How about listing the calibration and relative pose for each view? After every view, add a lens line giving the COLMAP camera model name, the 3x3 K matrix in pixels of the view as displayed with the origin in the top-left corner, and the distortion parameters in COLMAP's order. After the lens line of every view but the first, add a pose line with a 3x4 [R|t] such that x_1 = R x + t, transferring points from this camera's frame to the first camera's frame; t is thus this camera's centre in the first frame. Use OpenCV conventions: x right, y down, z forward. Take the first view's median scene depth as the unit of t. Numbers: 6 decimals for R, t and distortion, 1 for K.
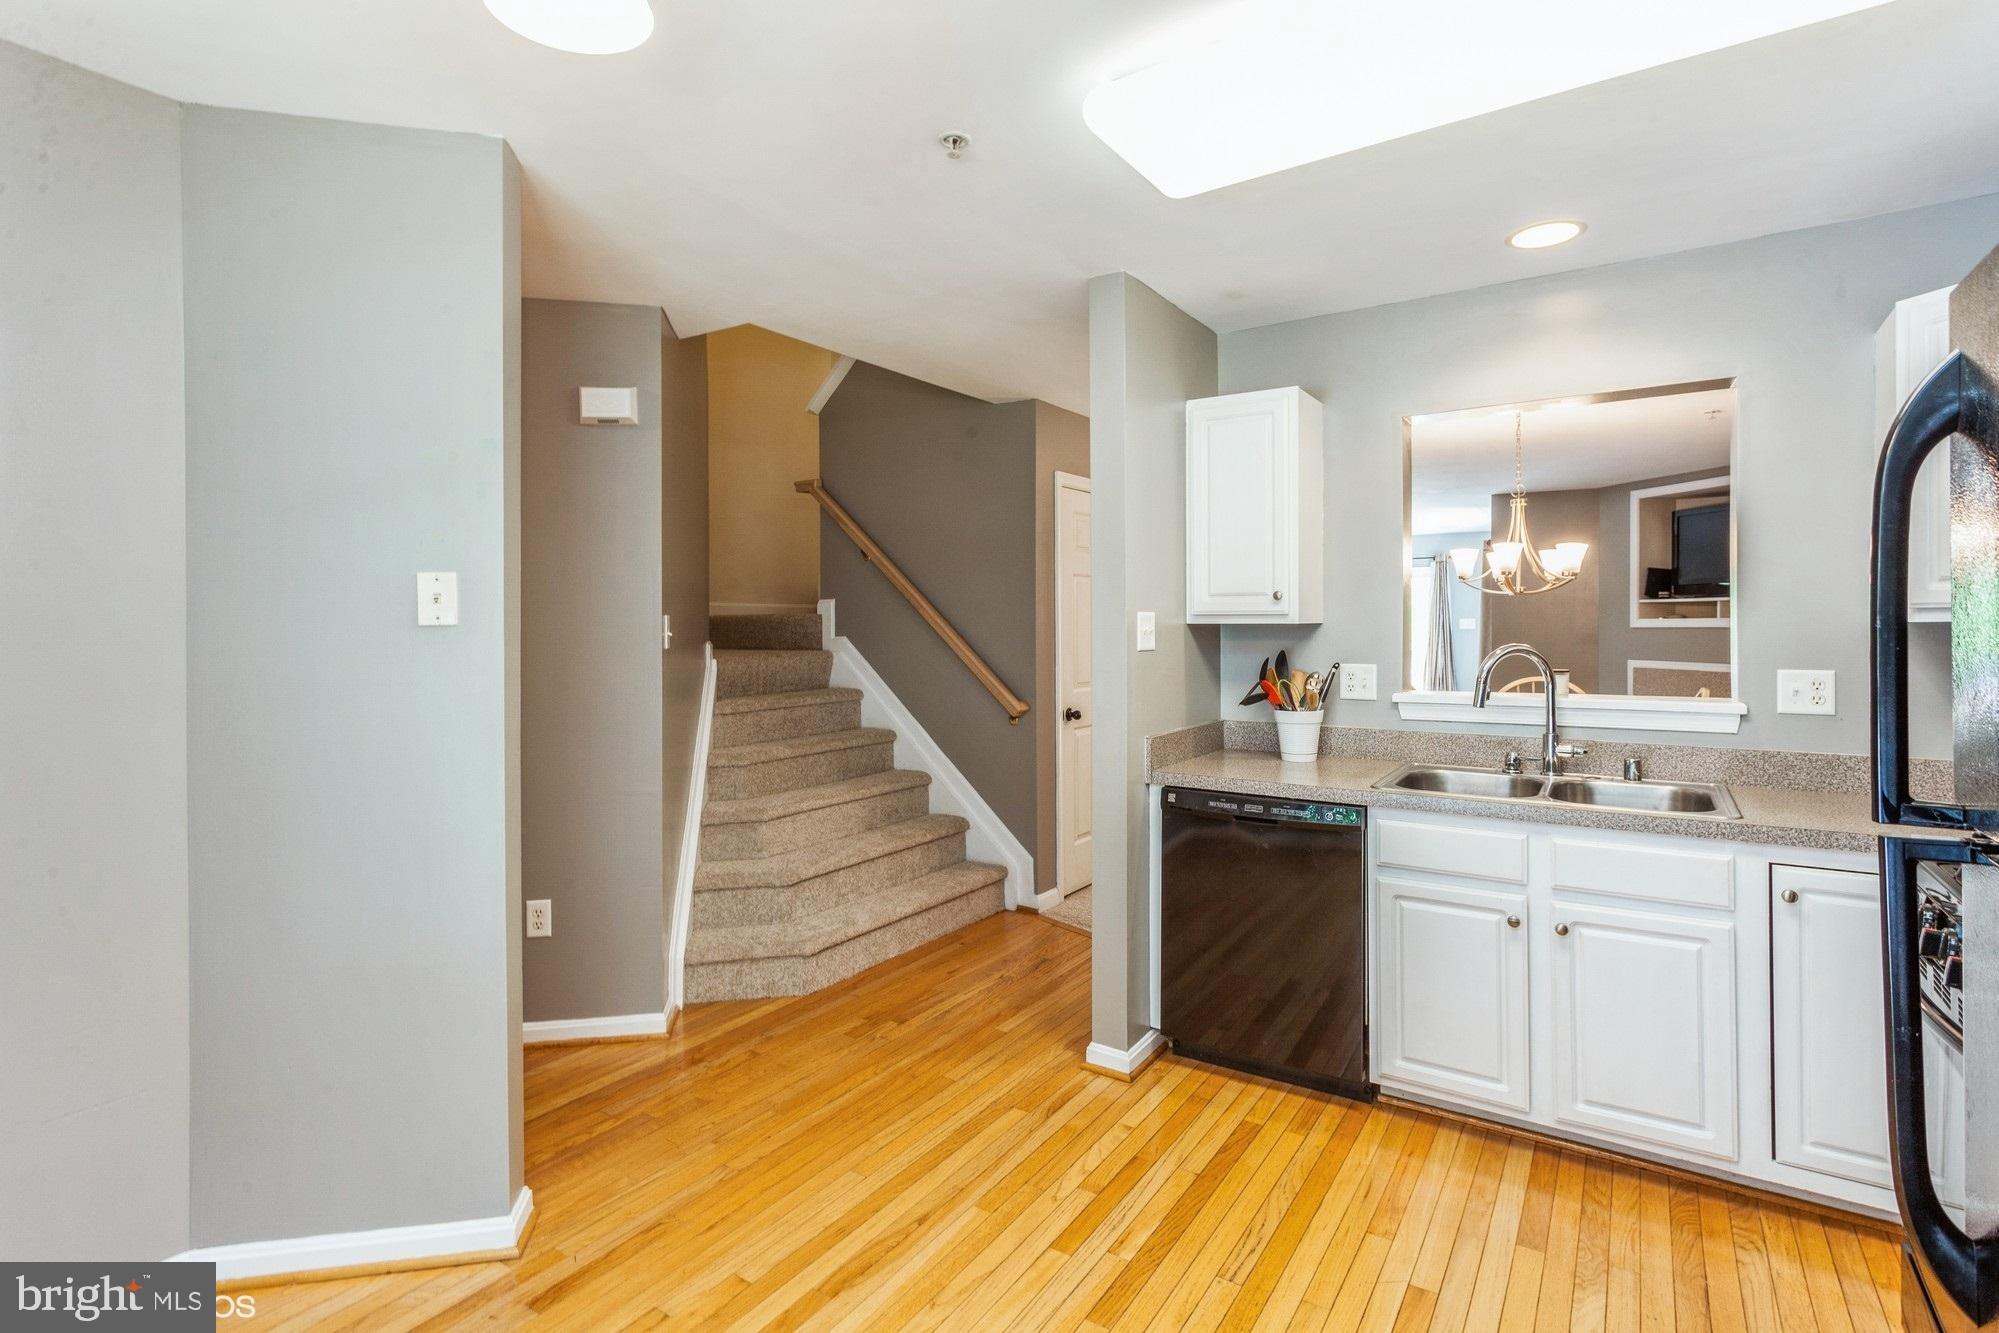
lens RADIAL K [[963.5, 0, 1001.5], [0, 963.5, 624.2], [0, 0, 1]] dist [-0.000882, 0.002492]
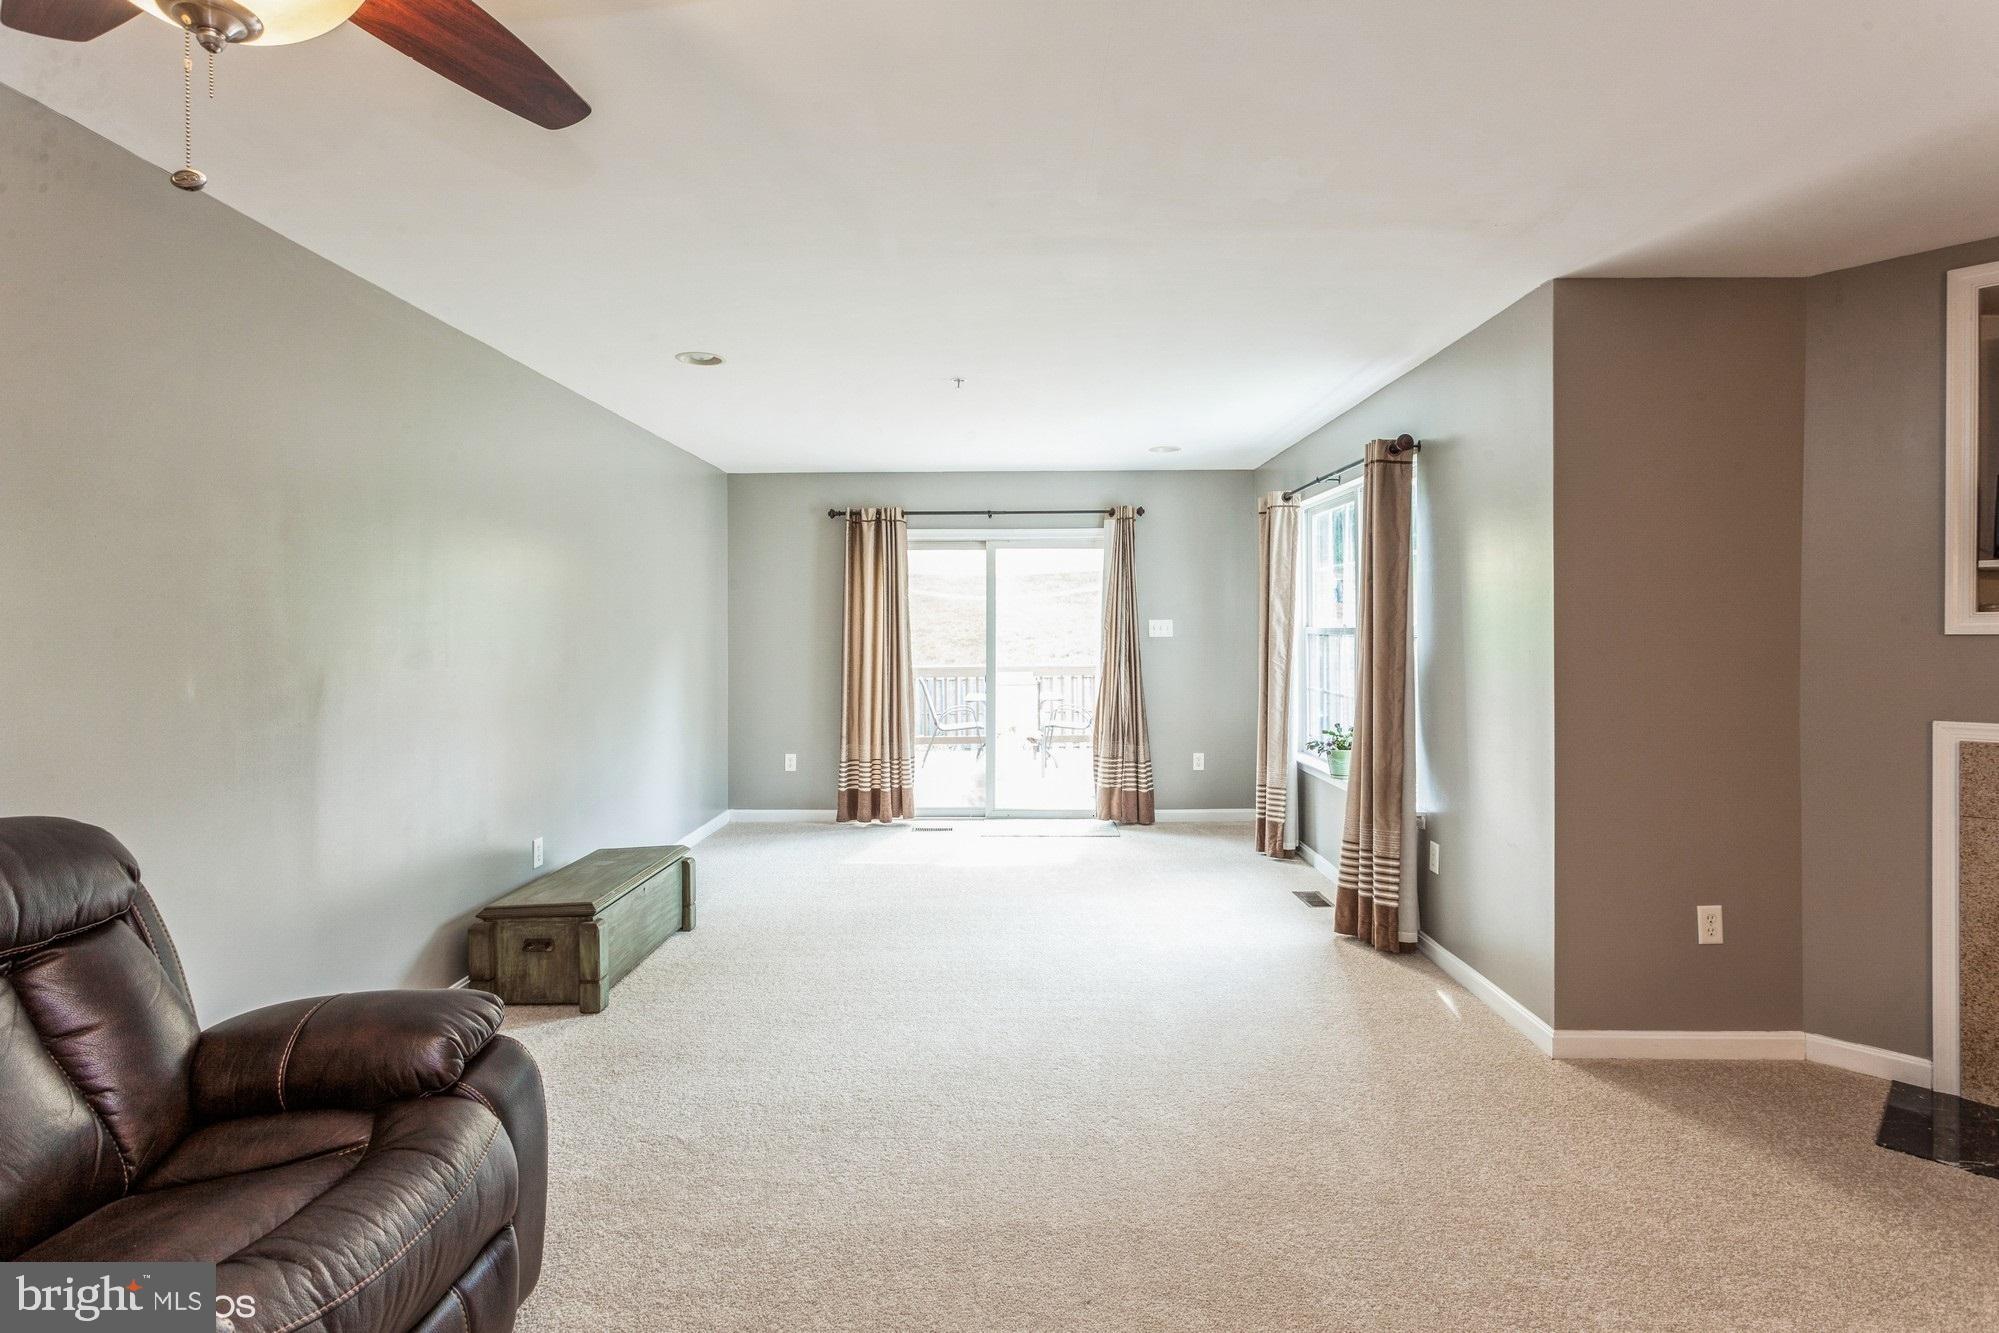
lens RADIAL K [[963.5, 0, 1008.9], [0, 963.5, 634.3], [0, 0, 1]] dist [-0.000882, 0.002492]
pose [[0.838983, -0.002983, 0.544150, 0.331091], [0.001852, 0.999995, 0.002628, 0.003278], [-0.544155, -0.001197, 0.838984, 2.071018]]
